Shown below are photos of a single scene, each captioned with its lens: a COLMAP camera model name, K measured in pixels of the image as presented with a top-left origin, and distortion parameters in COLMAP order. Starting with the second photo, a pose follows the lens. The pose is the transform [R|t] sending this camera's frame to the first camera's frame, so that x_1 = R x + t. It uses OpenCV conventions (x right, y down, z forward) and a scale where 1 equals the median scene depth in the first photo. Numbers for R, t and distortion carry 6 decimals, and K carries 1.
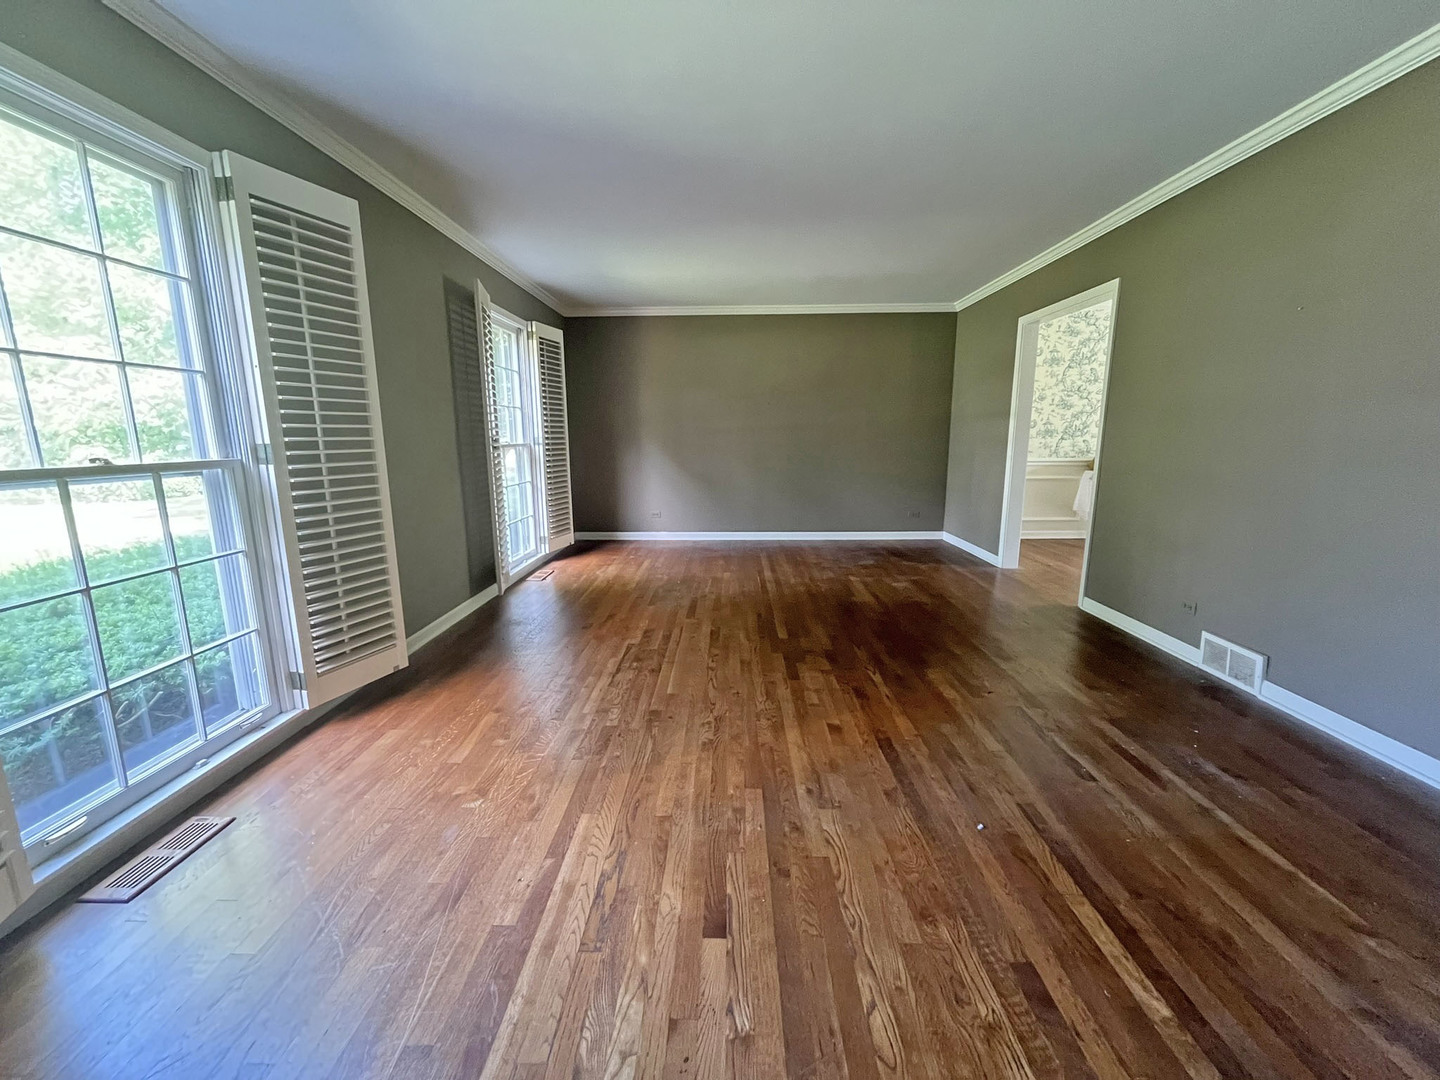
lens RADIAL K [[563.8, 0, 707.1], [0, 563.8, 533.8], [0, 0, 1]] dist [0.000489, 0.000130]
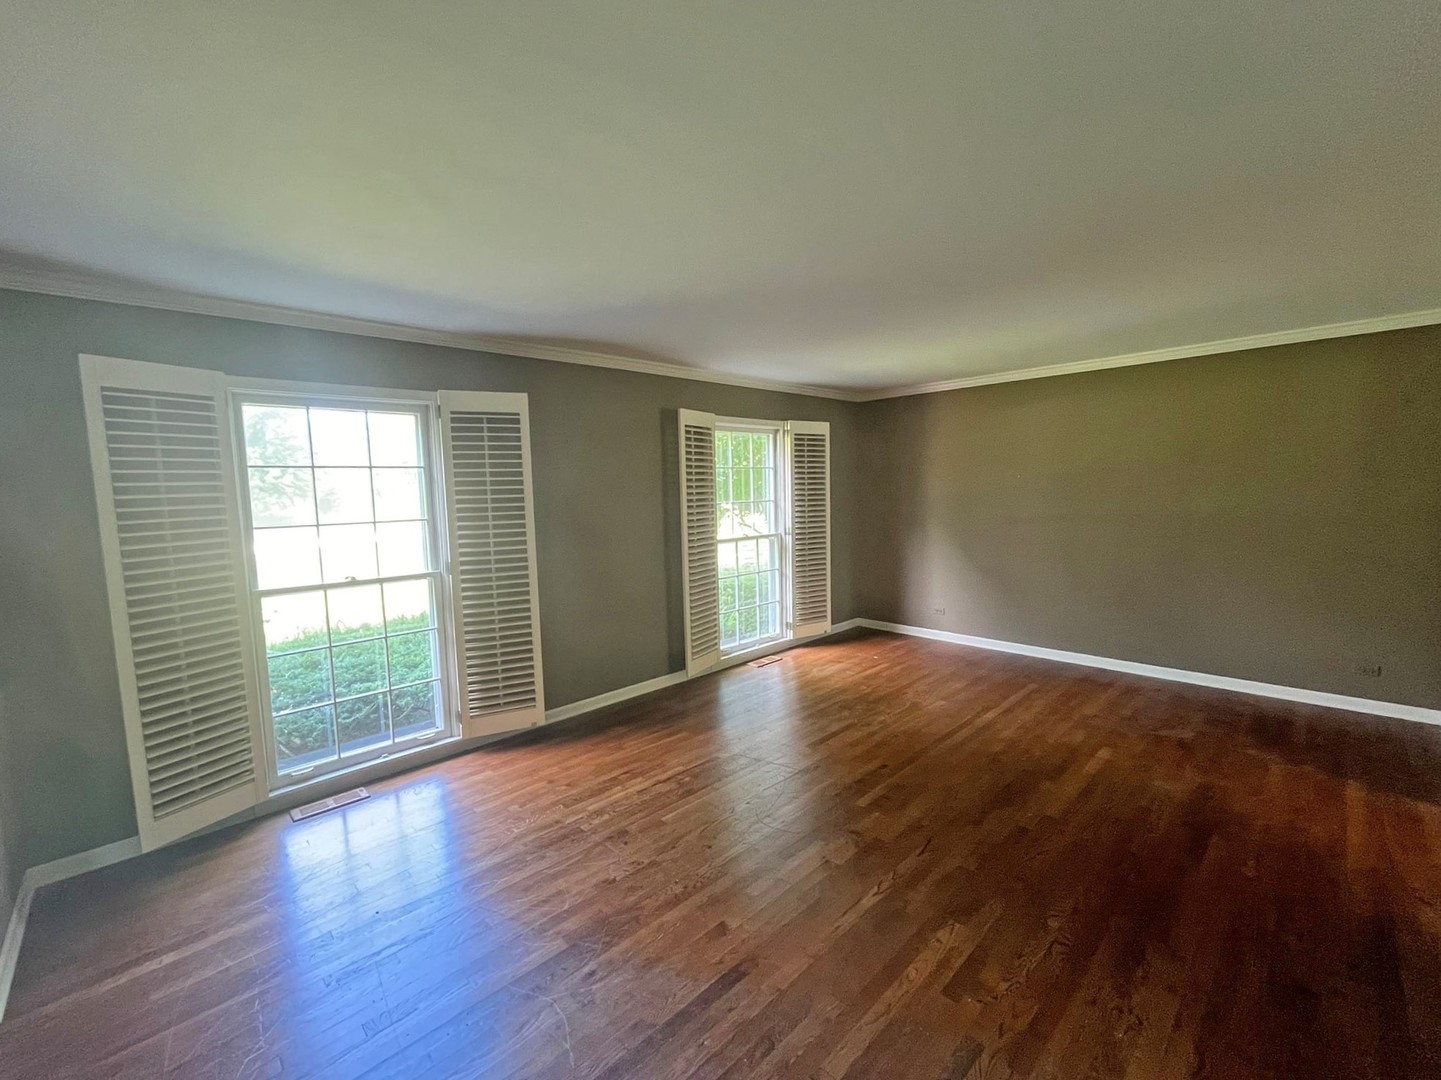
lens RADIAL K [[582.2, 0, 720.5], [0, 582.2, 540.0], [0, 0, 1]] dist [-0.002829, 0.000202]
pose [[0.733887, 0.048215, -0.677559, 0.730143], [-0.102487, 0.993919, -0.040279, -0.196506], [0.671496, 0.099001, 0.734365, 0.260489]]
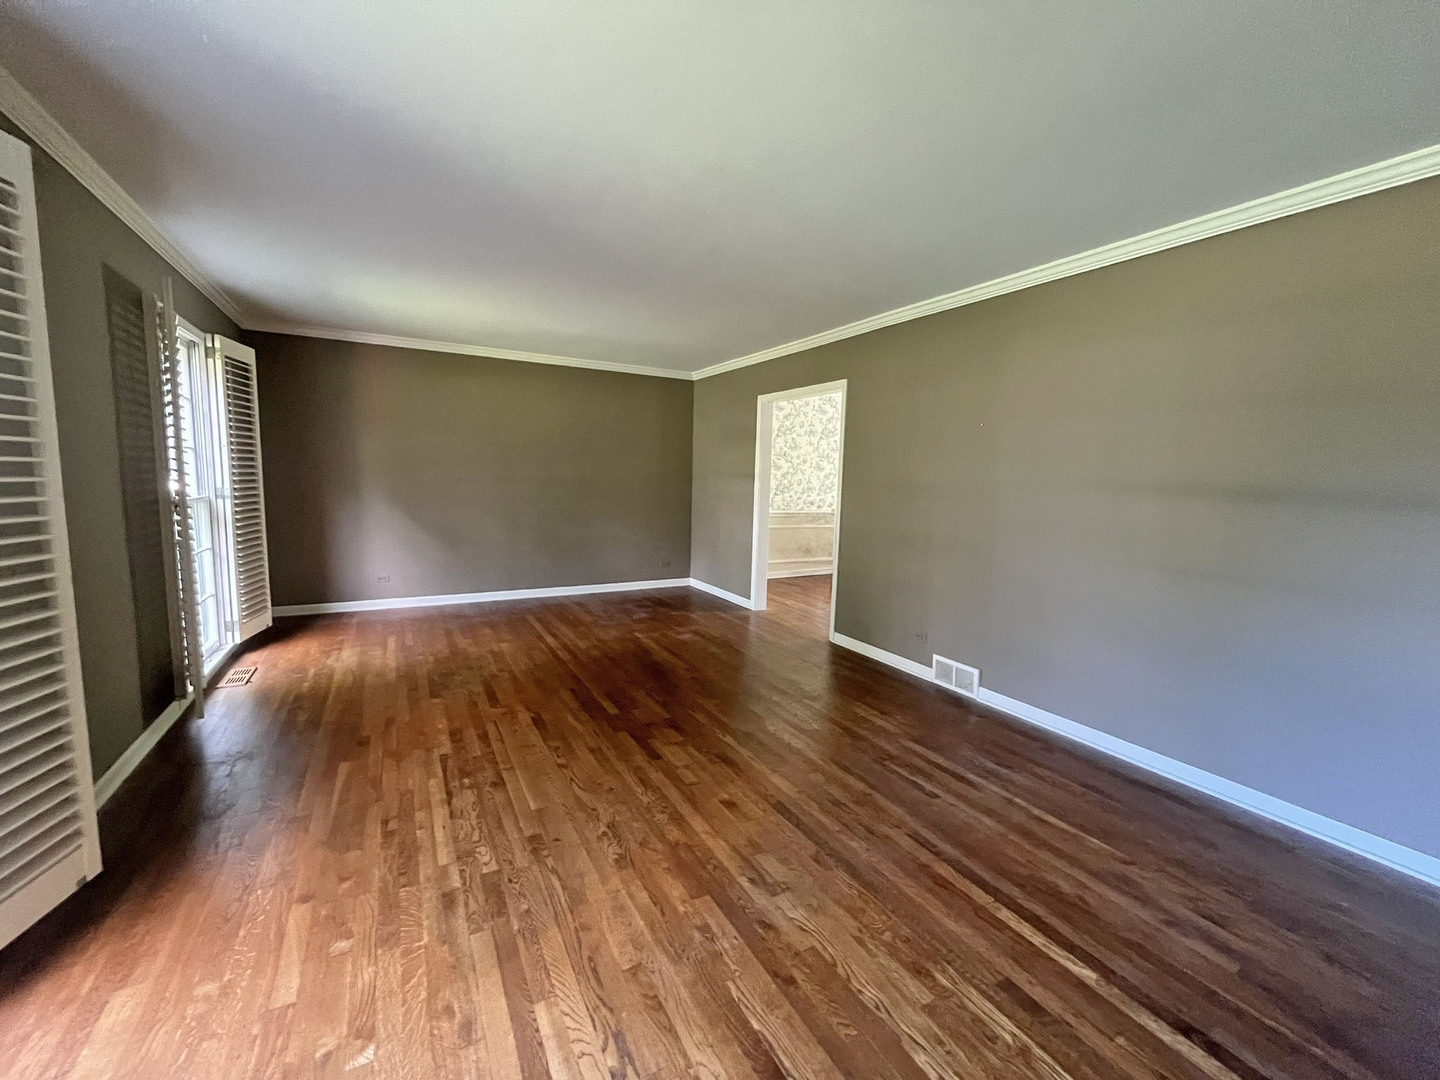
lens RADIAL K [[571.0, 0, 697.3], [0, 571.0, 537.0], [0, 0, 1]] dist [-0.000980, 0.000169]
pose [[0.867059, -0.026814, 0.497484, -0.287157], [0.057753, 0.997228, -0.046907, -0.077866], [-0.494847, 0.069402, 0.866204, 0.102783]]
